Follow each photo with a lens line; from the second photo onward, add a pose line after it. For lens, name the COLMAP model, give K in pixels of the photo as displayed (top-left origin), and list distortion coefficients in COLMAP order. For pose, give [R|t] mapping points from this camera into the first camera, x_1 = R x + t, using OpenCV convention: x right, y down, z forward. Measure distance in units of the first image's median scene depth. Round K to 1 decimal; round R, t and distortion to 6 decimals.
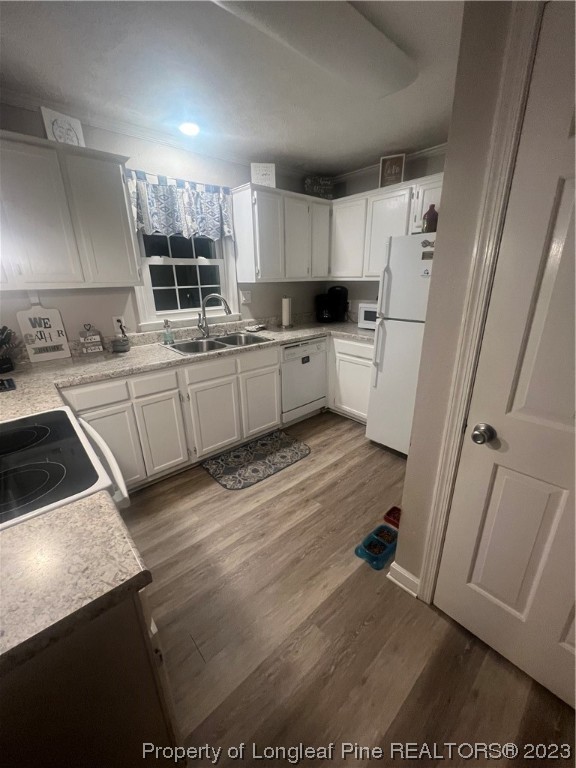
lens RADIAL K [[308.8, 0, 289.9], [0, 308.8, 384.4], [0, 0, 1]] dist [0.000527, -0.000714]
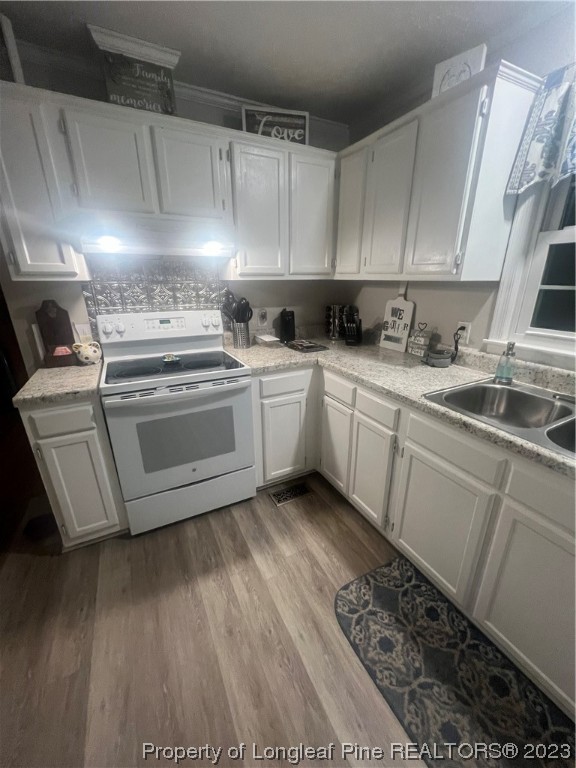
lens RADIAL K [[308.8, 0, 289.2], [0, 308.8, 383.9], [0, 0, 1]] dist [0.000527, -0.000714]
pose [[-0.248647, 0.332766, -0.909638, 0.293772], [-0.315646, 0.860028, 0.400898, -0.291329], [0.915720, 0.386806, -0.108807, 0.861354]]
